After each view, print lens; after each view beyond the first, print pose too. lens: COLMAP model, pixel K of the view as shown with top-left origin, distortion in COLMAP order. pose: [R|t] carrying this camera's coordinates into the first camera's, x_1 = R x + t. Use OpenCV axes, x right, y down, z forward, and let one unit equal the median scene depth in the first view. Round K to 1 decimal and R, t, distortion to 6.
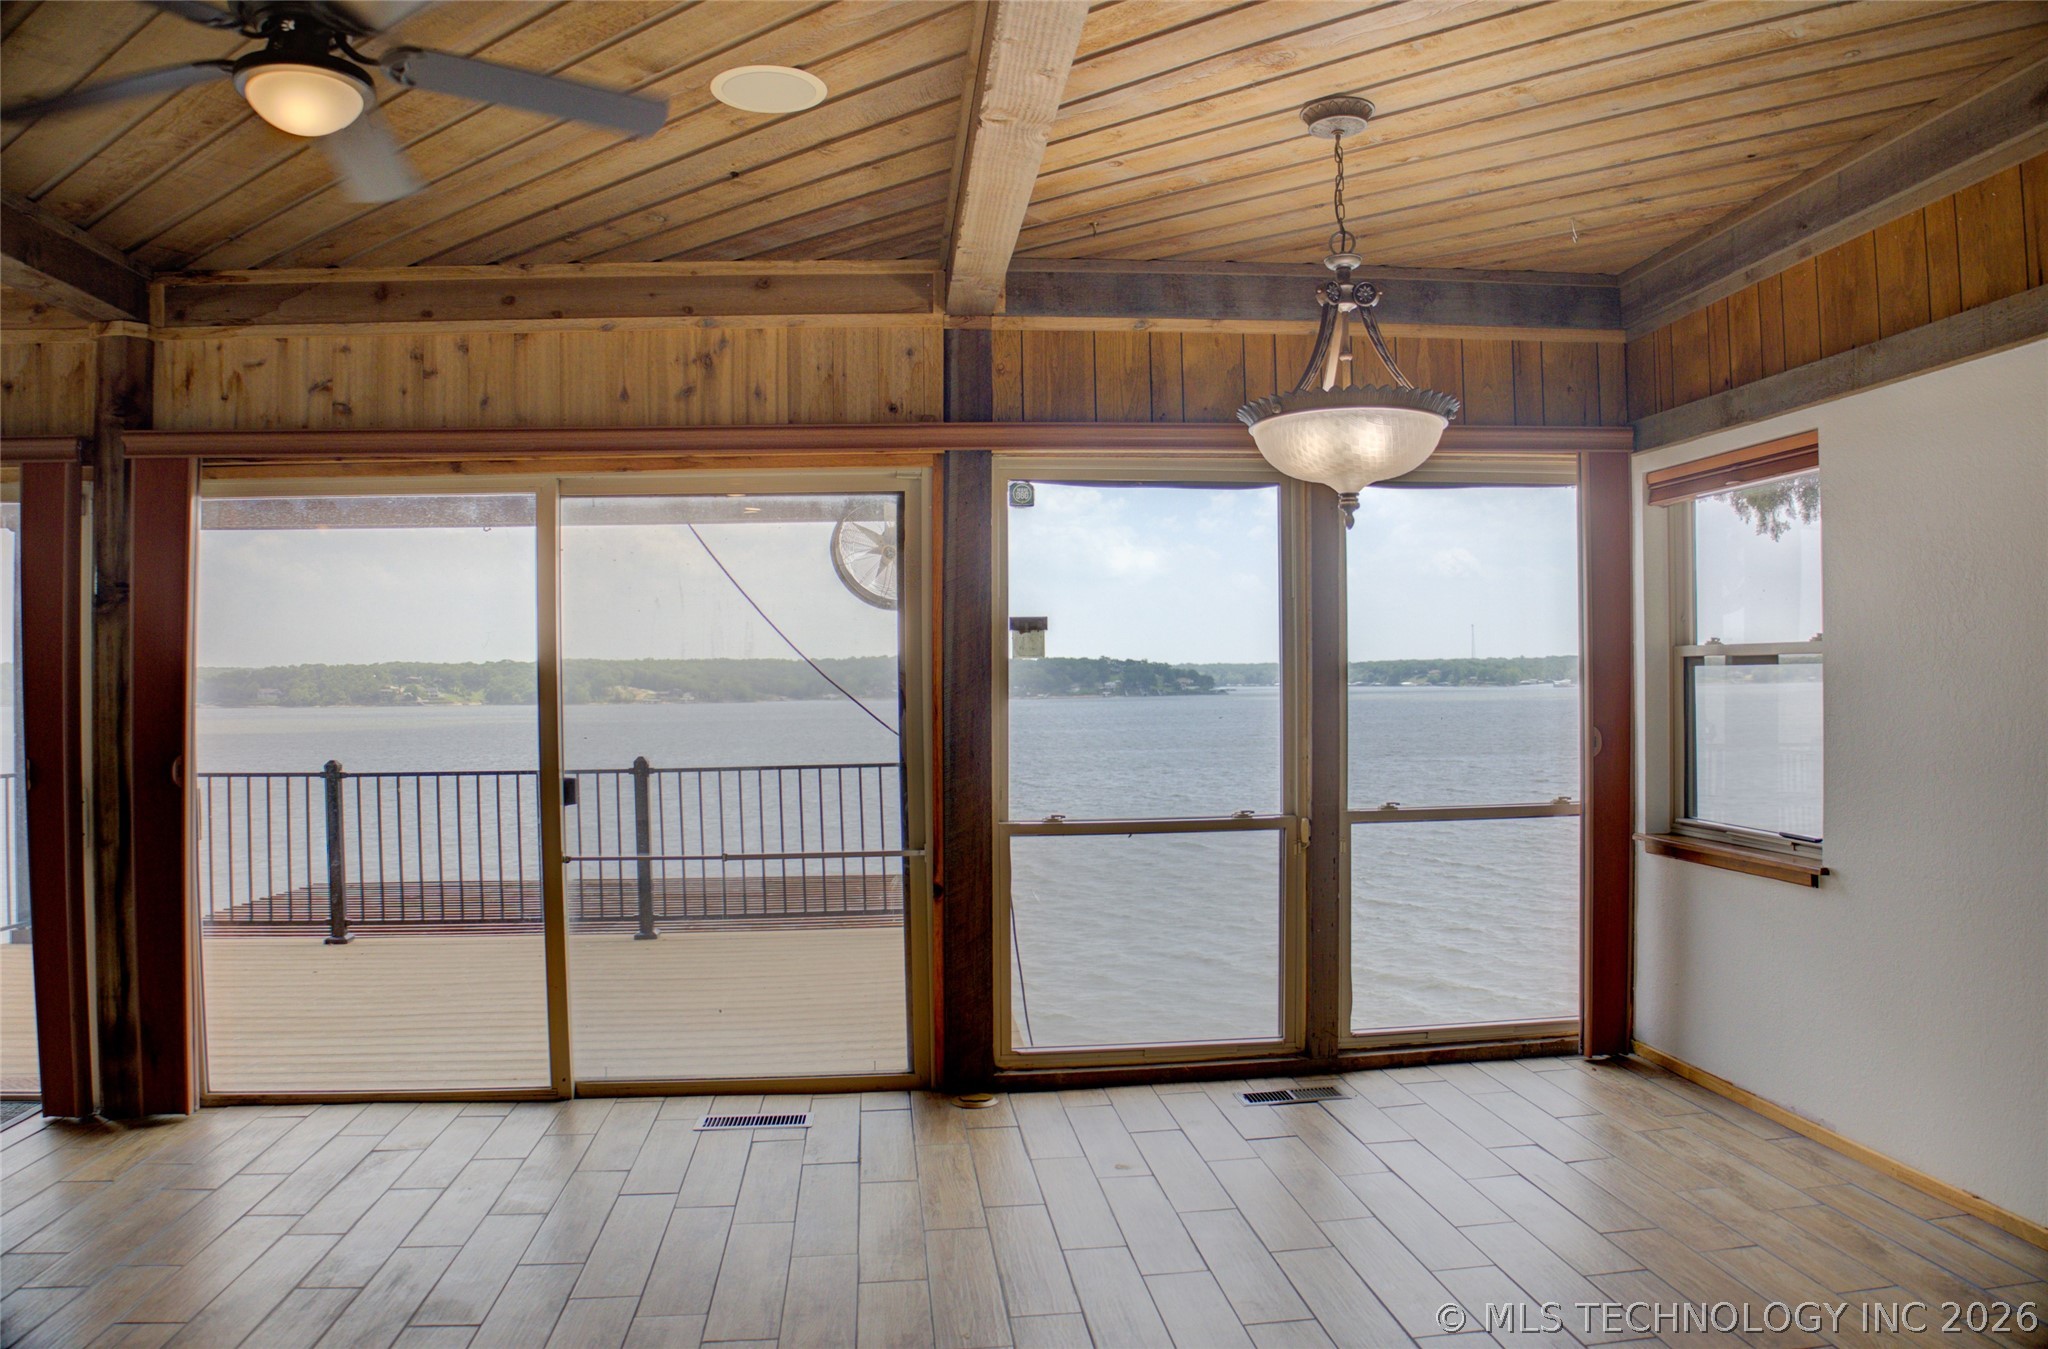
lens RADIAL K [[1391.4, 0, 1021.6], [0, 1391.4, 659.7], [0, 0, 1]] dist [-0.137304, 0.063009]
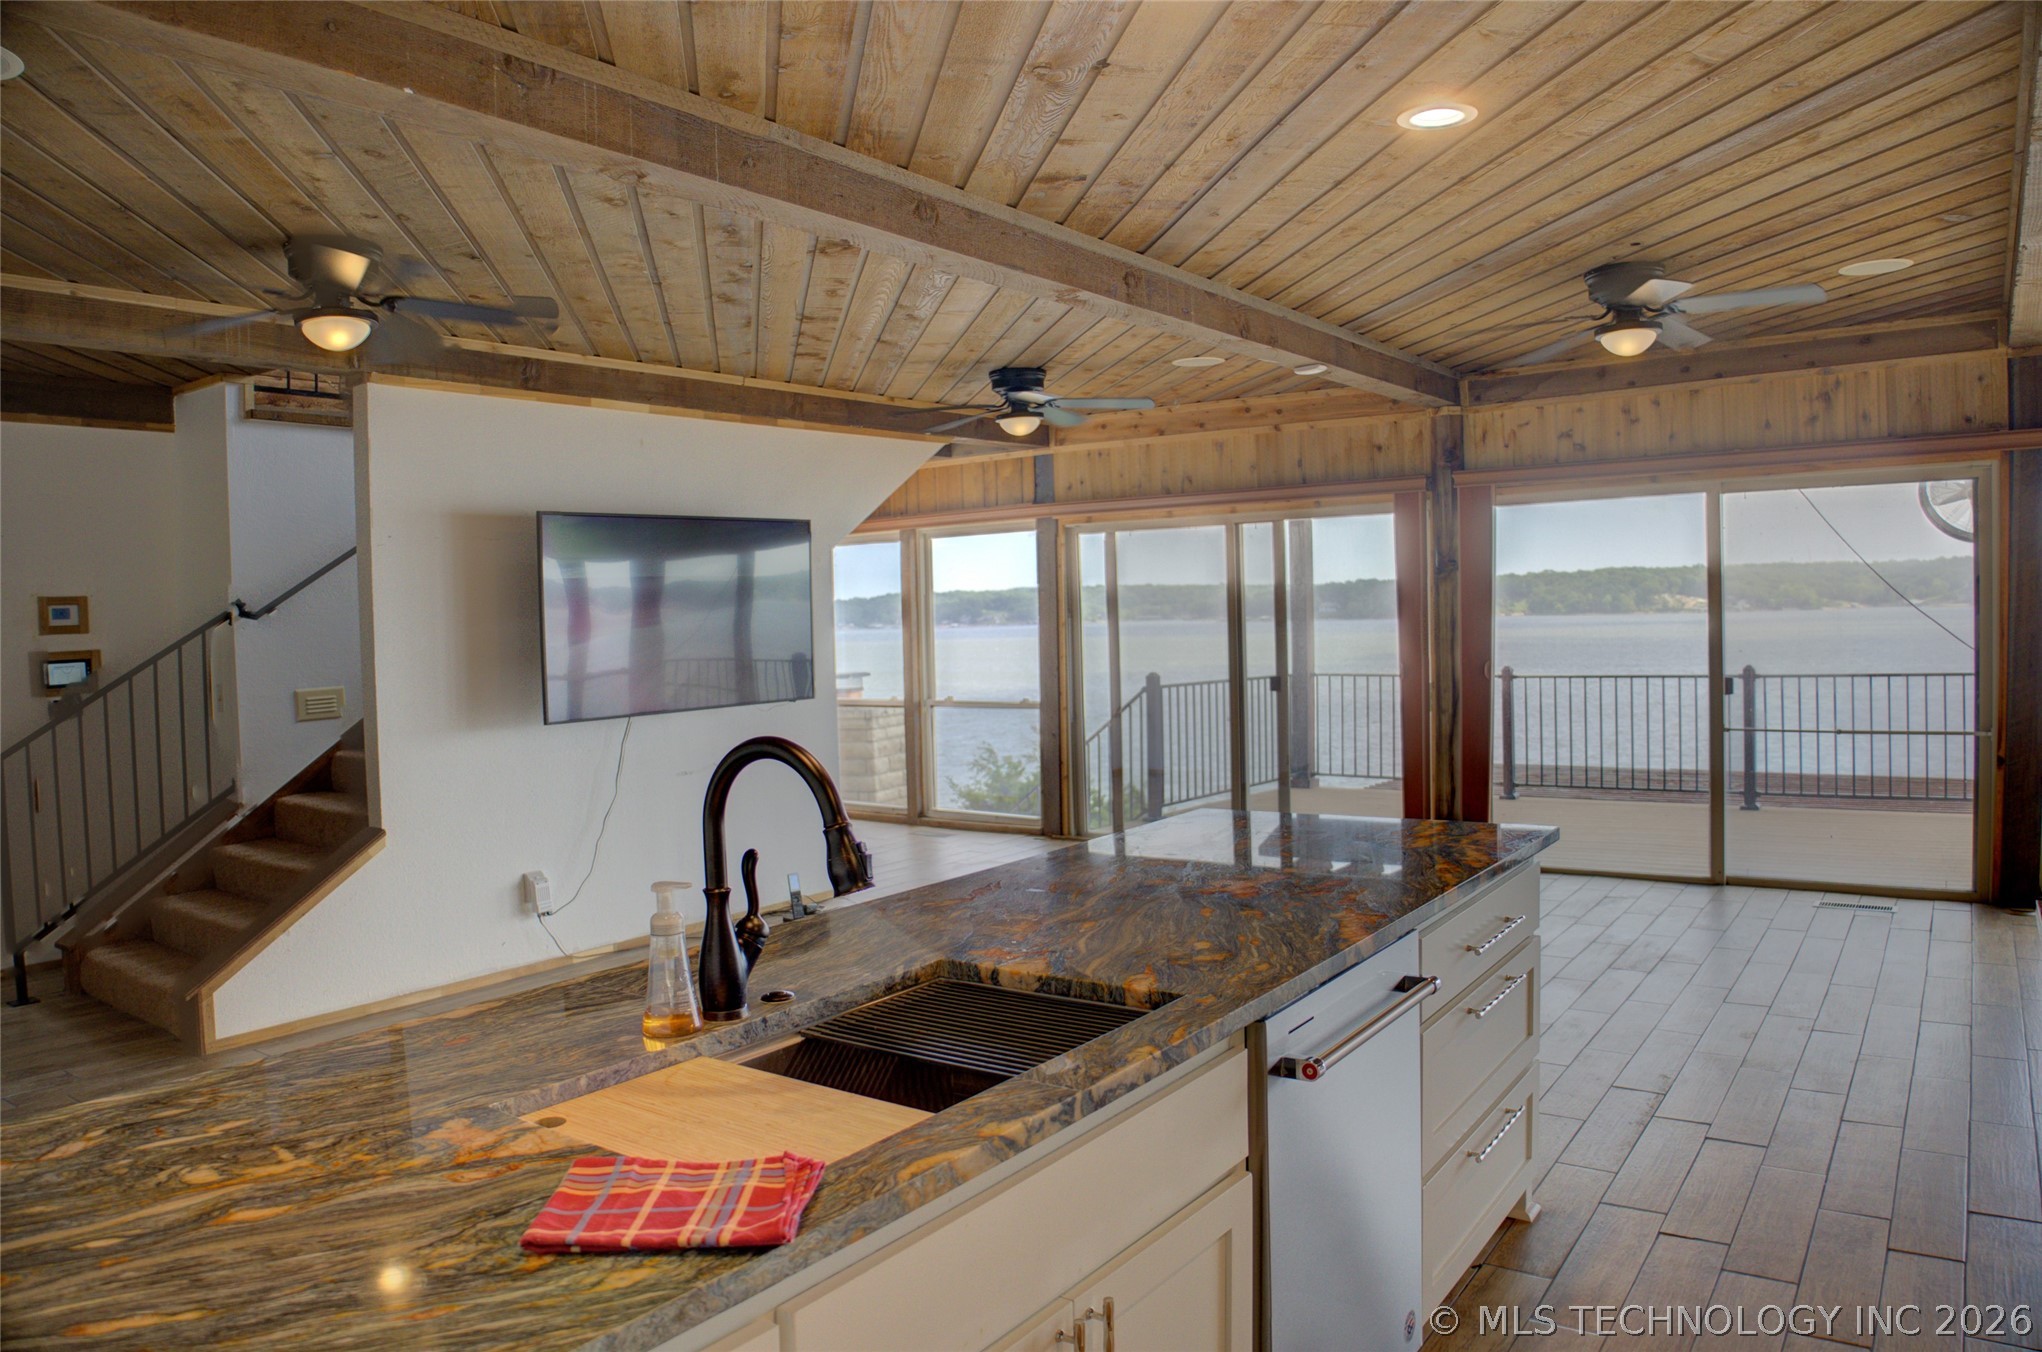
lens RADIAL K [[1368.1, 0, 1021.0], [0, 1368.1, 676.0], [0, 0, 1]] dist [-0.098966, 0.007962]
pose [[0.743205, 0.021632, -0.668714, 0.077644], [0.031203, 0.997269, 0.066940, -0.040103], [0.668336, -0.070616, 0.740500, -0.643912]]
